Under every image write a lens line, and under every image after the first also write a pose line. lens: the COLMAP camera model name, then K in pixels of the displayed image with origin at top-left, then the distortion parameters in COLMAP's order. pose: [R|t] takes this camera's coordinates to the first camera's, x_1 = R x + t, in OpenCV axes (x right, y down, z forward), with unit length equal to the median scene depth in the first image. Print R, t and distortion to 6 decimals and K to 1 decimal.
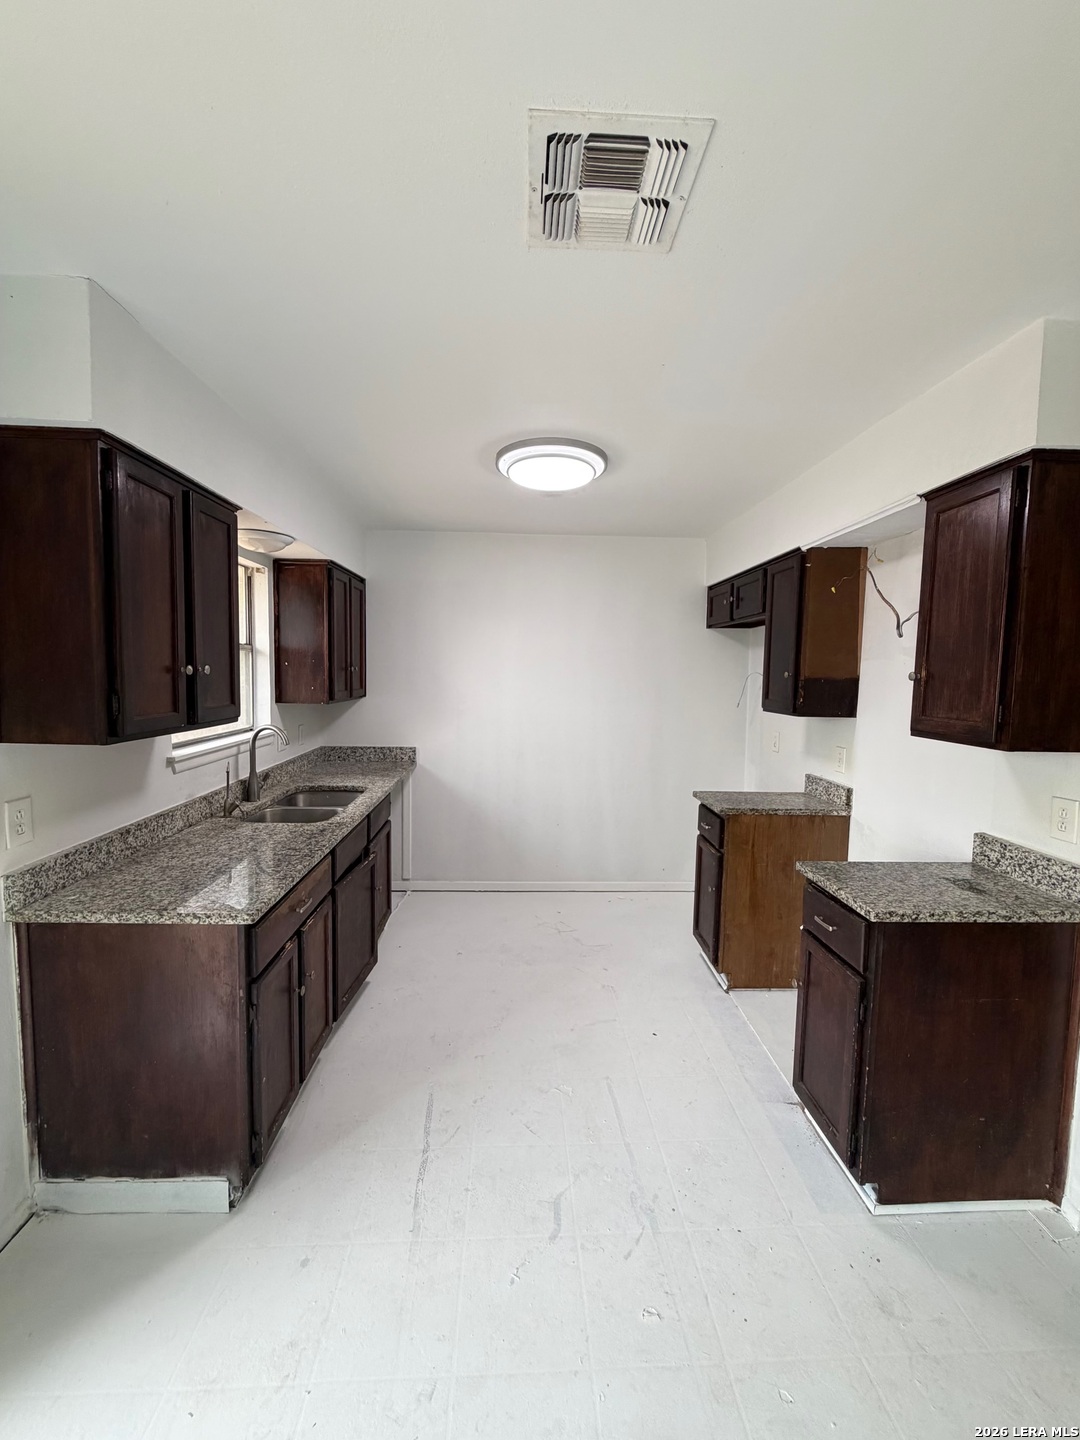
lens RADIAL K [[573.6, 0, 539.6], [0, 573.6, 714.3], [0, 0, 1]] dist [0.000912, -0.000332]
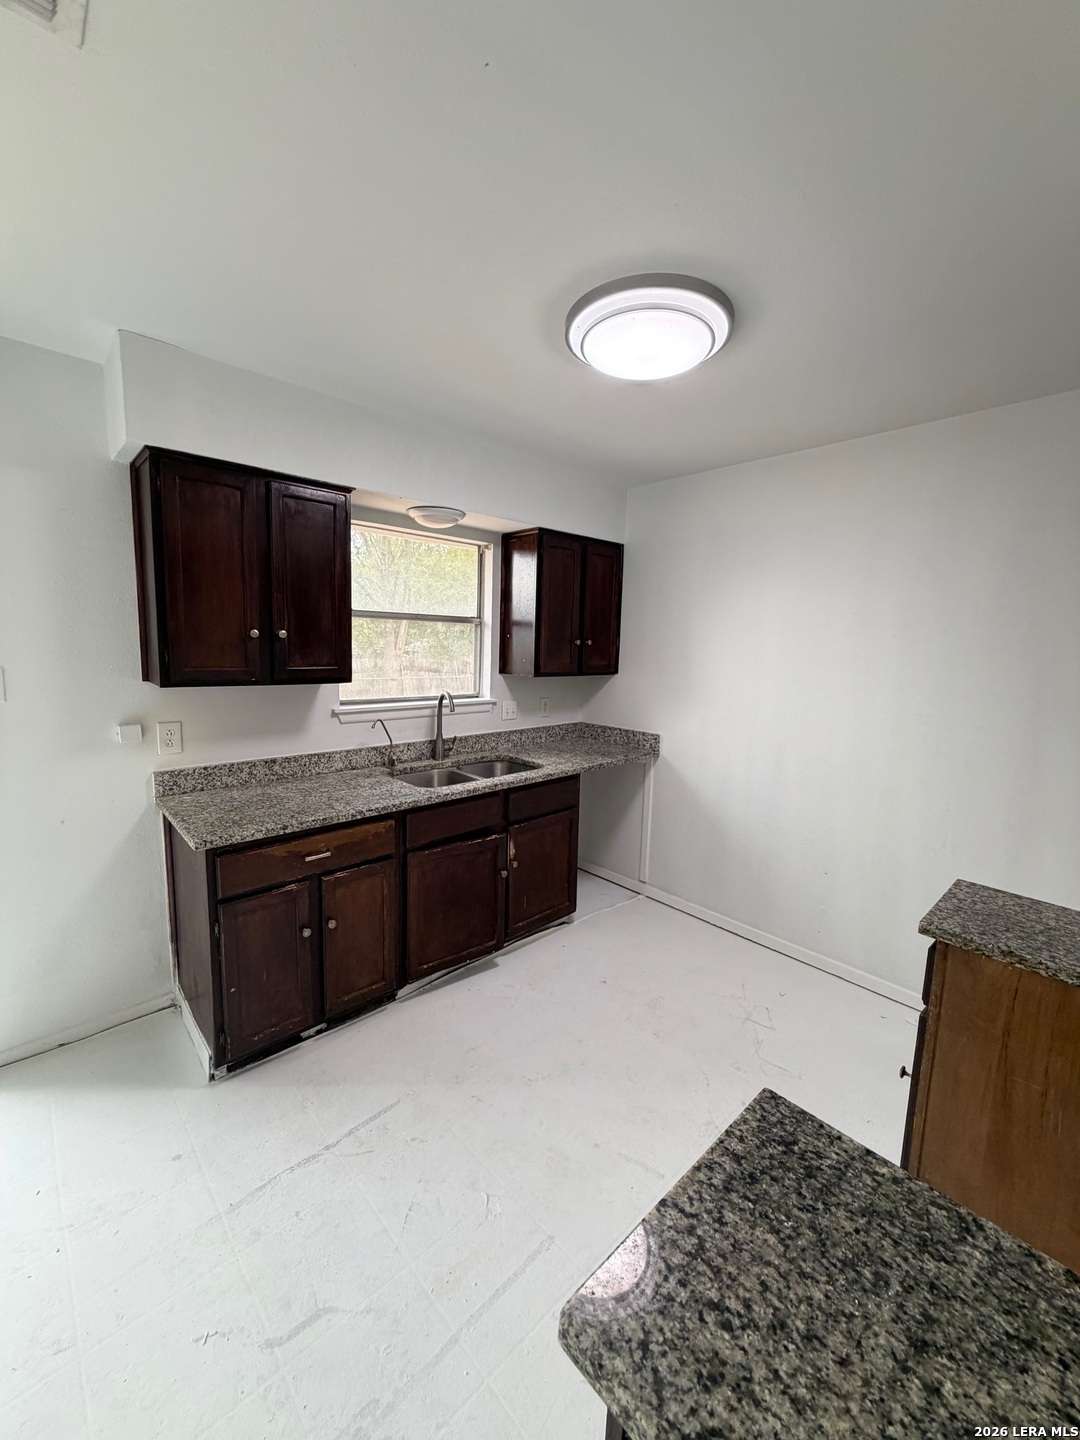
lens RADIAL K [[573.6, 0, 539.6], [0, 573.6, 714.3], [0, 0, 1]] dist [0.000912, -0.000332]
pose [[0.653193, 0.096105, -0.751068, 0.537484], [-0.075744, 0.995230, 0.061474, -0.021772], [0.753393, 0.016735, 0.657357, 0.513637]]
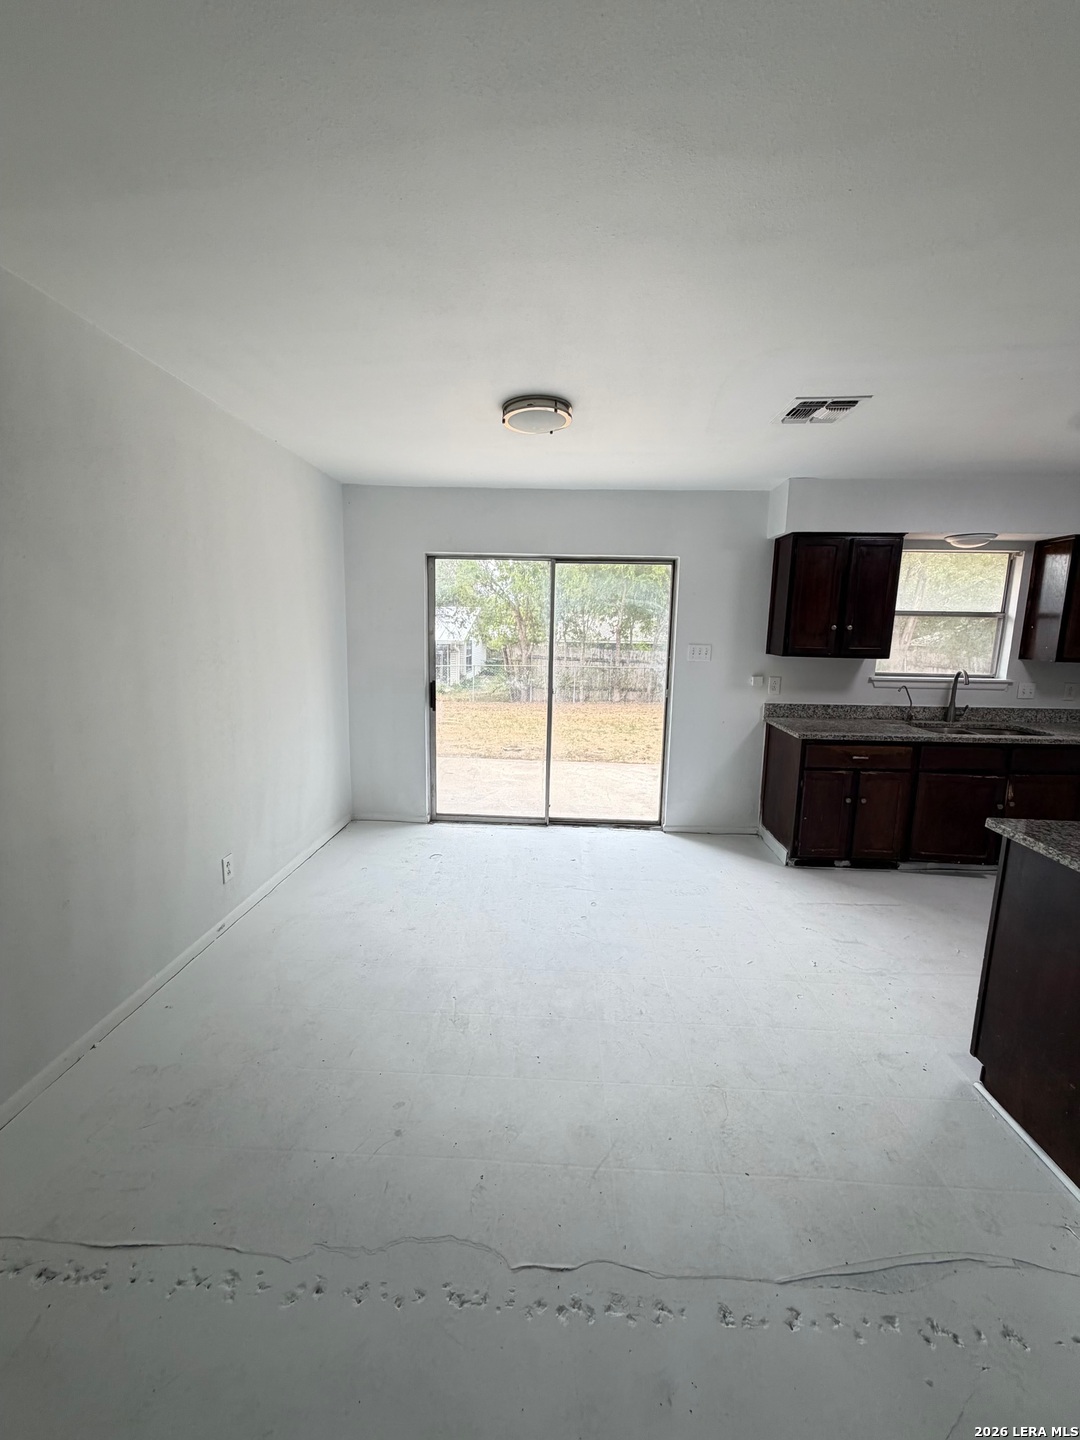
lens RADIAL K [[573.6, 0, 539.6], [0, 573.6, 714.3], [0, 0, 1]] dist [0.000912, -0.000332]
pose [[-0.081394, 0.134776, -0.987528, 1.230329], [-0.097868, 0.984946, 0.142490, 0.032204], [0.991865, 0.108245, -0.066978, 0.083376]]
